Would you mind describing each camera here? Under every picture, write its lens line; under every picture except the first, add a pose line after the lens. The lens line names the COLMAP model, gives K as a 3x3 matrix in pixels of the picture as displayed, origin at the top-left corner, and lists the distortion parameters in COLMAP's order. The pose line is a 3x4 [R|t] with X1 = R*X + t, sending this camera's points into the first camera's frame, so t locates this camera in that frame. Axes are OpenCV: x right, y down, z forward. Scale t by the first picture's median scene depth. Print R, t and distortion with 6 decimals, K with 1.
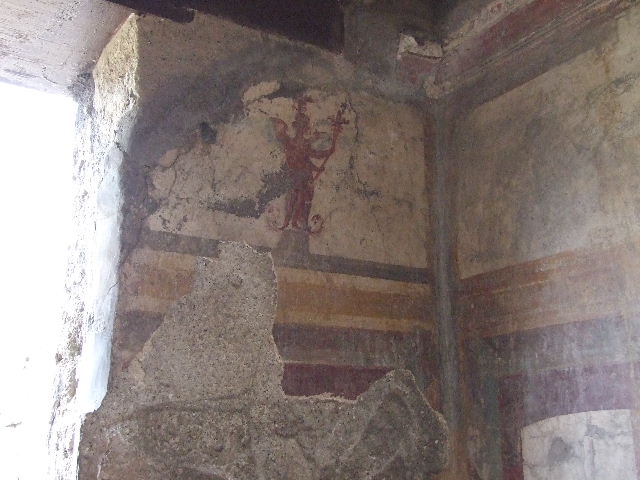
lens RADIAL K [[732.6, 0, 320.5], [0, 732.6, 240.3], [0, 0, 1]] dist [-0.005653, 0.000000]
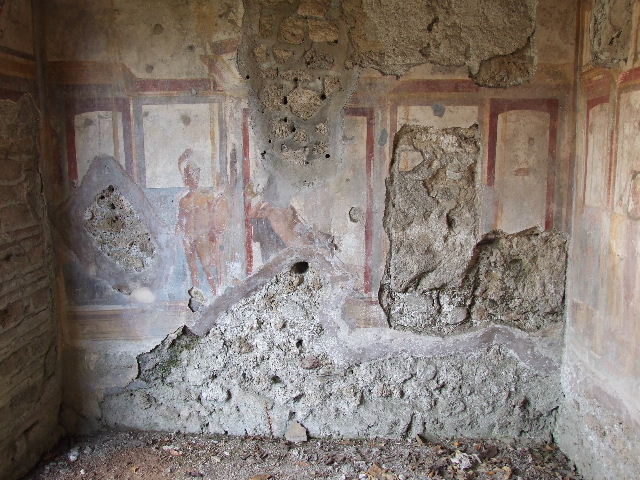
lens RADIAL K [[540.6, 0, 316.2], [0, 540.6, 244.3], [0, 0, 1]] dist [-0.019842, 0.005712]
pose [[0.602645, -0.121540, 0.788700, -0.970694], [-0.217709, 0.925803, 0.309018, -0.170135], [-0.767738, -0.357935, 0.531470, -1.206598]]
